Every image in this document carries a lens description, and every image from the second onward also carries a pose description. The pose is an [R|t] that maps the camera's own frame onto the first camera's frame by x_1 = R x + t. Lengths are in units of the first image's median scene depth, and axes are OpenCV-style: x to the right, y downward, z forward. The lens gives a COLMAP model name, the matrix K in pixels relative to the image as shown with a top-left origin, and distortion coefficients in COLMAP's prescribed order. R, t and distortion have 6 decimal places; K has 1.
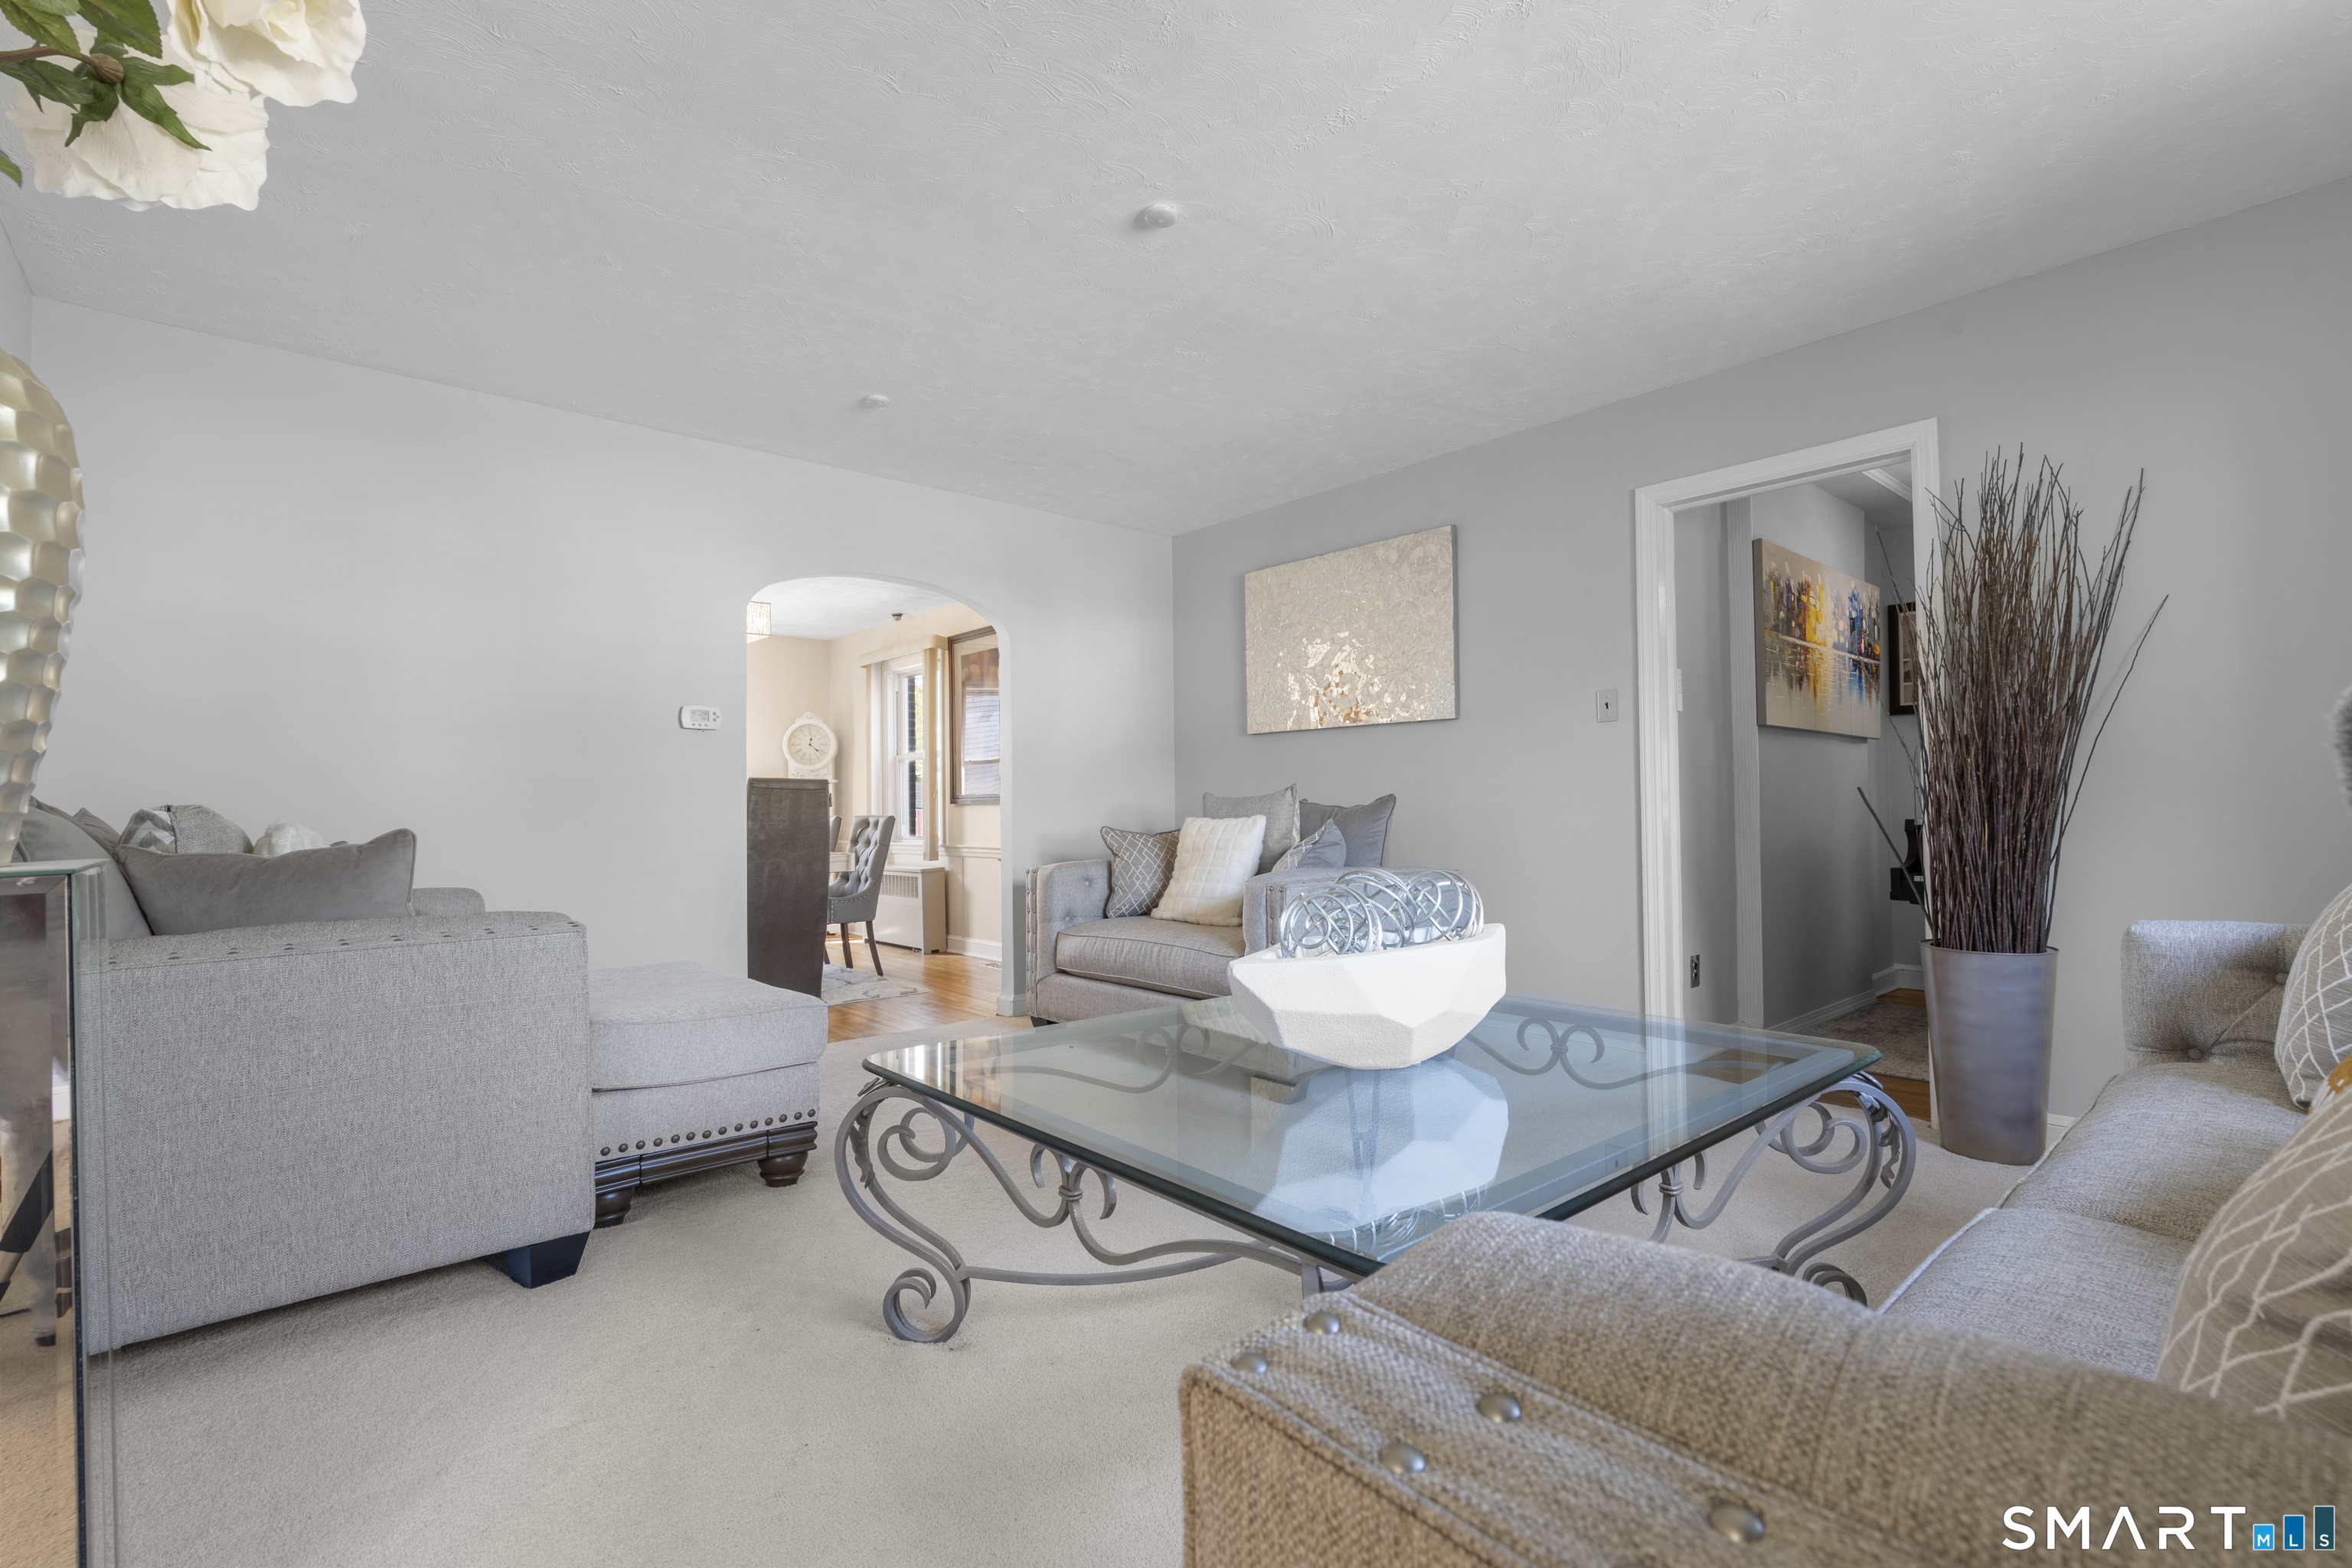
lens RADIAL K [[1065.0, 0, 1177.5], [0, 1065.0, 794.7], [0, 0, 1]] dist [0.002239, -0.000156]
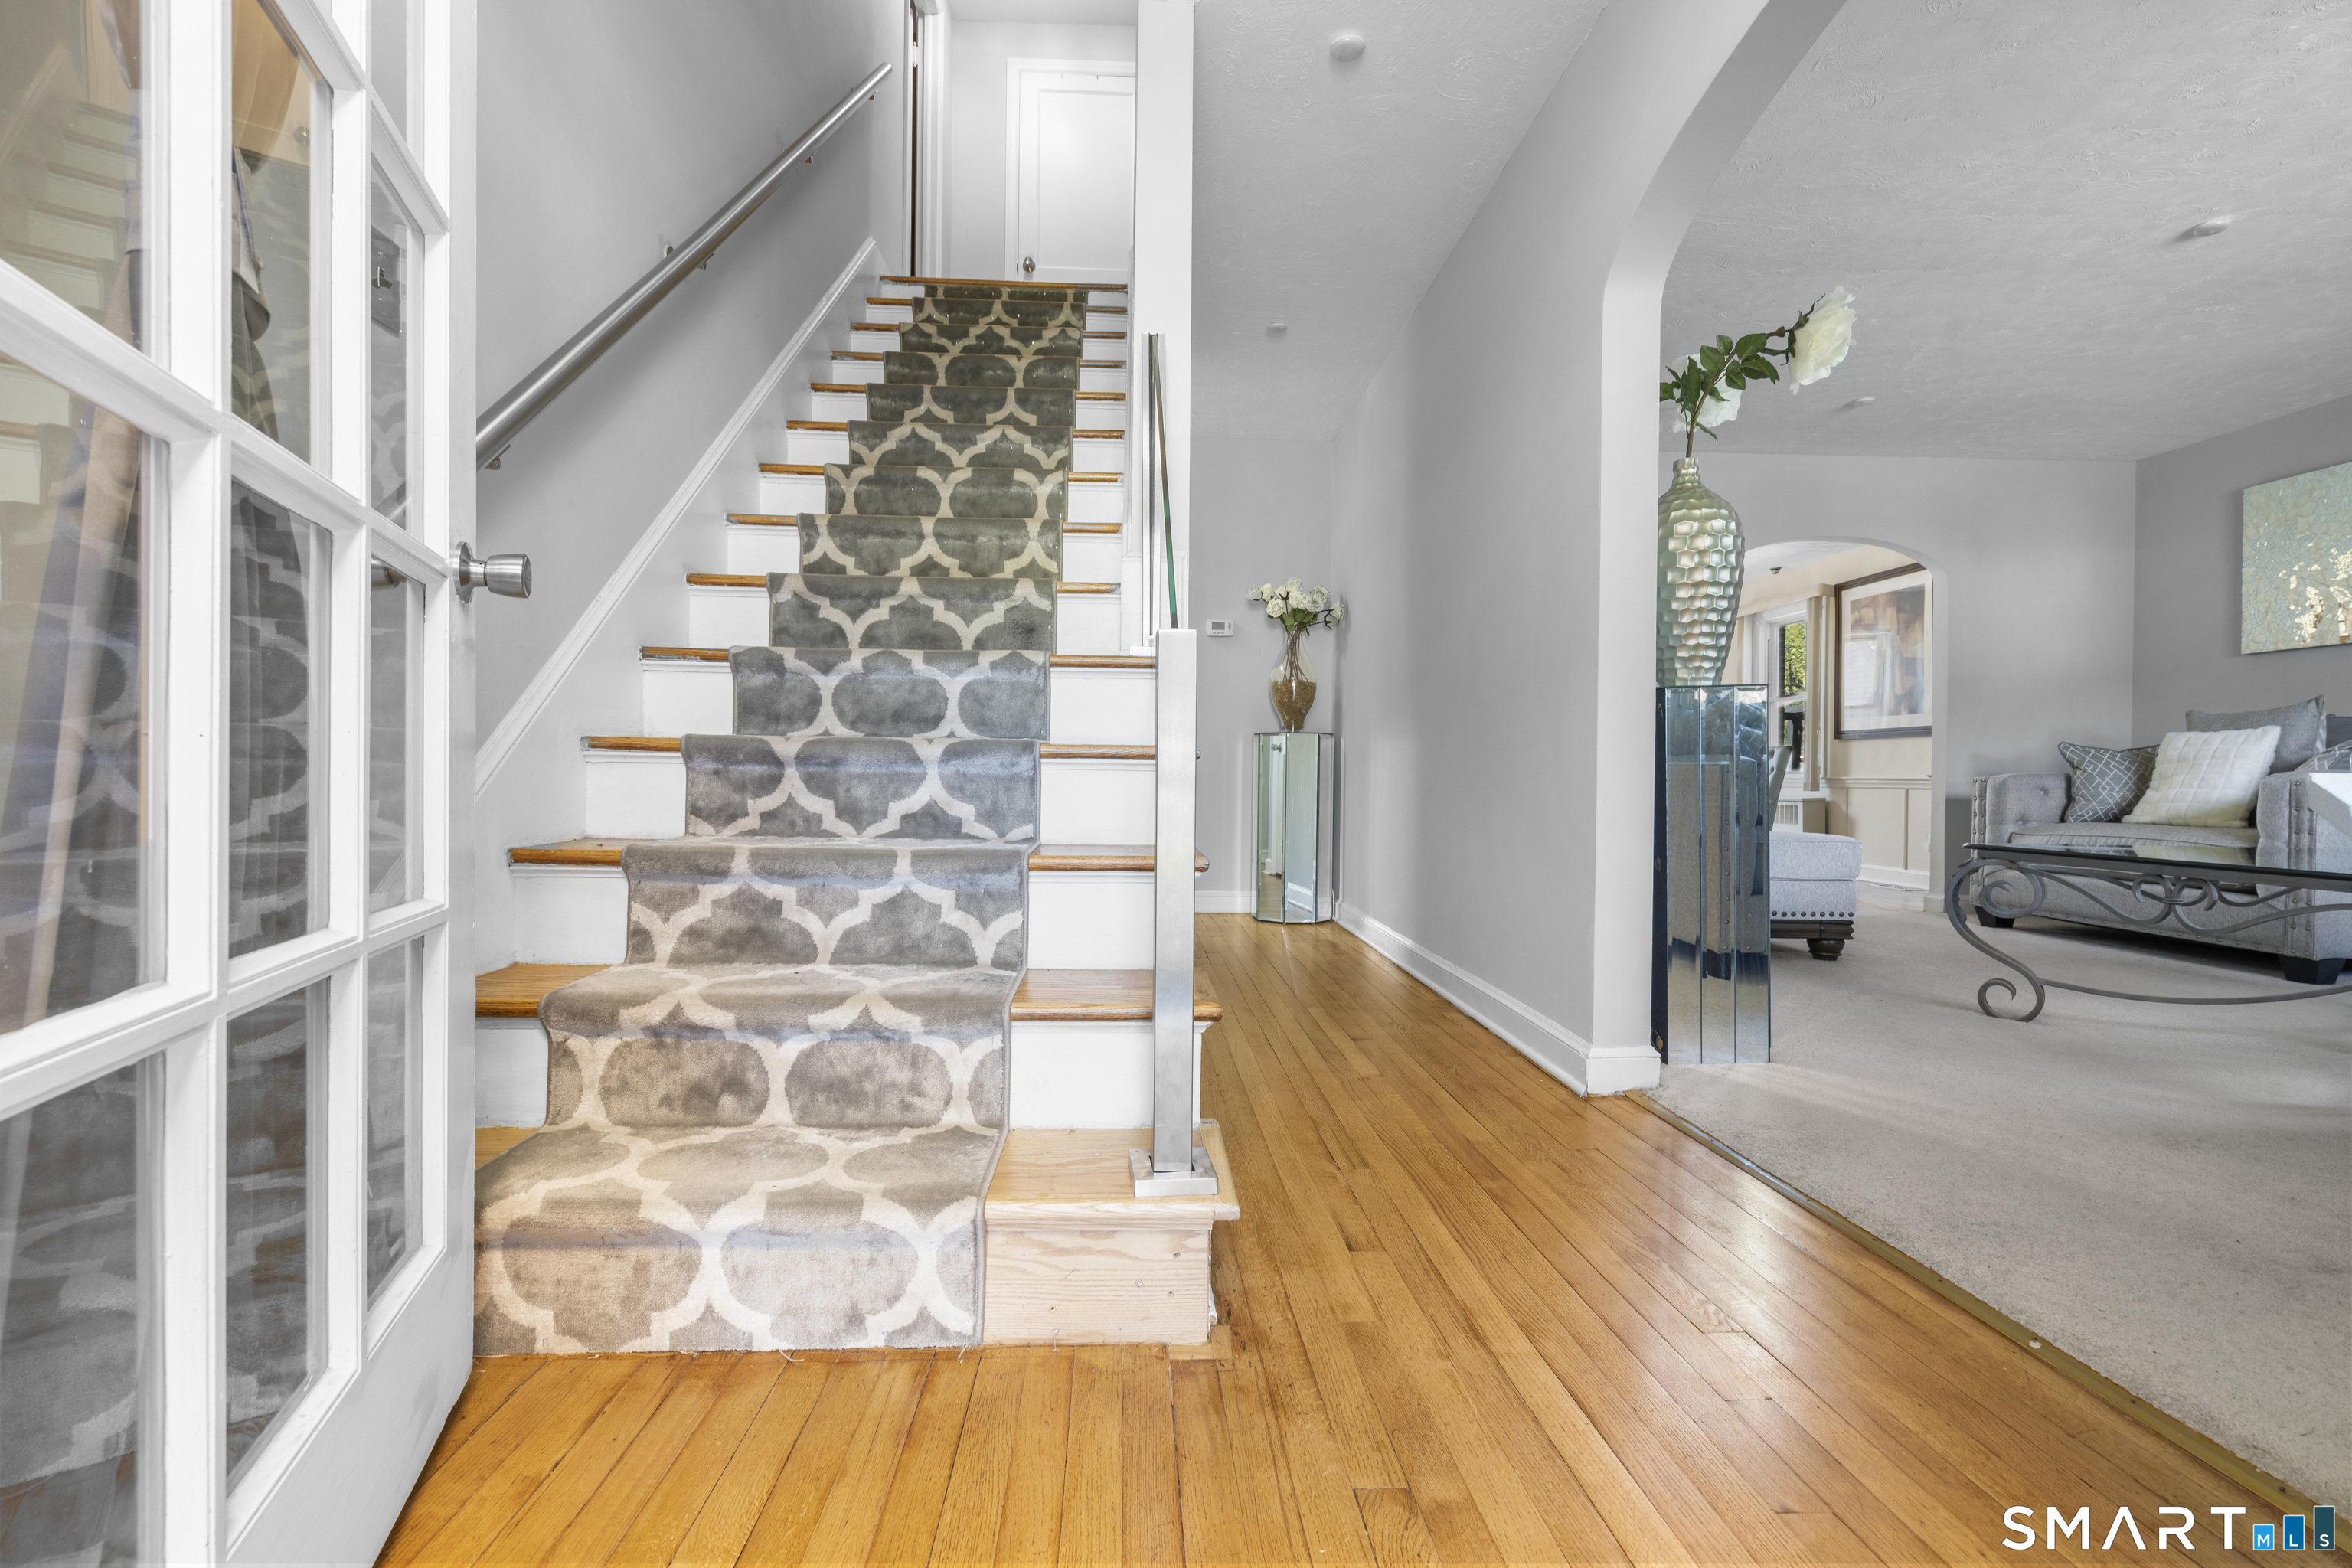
lens RADIAL K [[1065.0, 0, 1165.1], [0, 1065.0, 787.3], [0, 0, 1]] dist [0.002239, -0.000156]
pose [[0.776875, 0.025616, -0.629133, -0.096559], [-0.010299, 0.999555, 0.027980, 0.056519], [0.629570, -0.015258, 0.776794, -0.450752]]
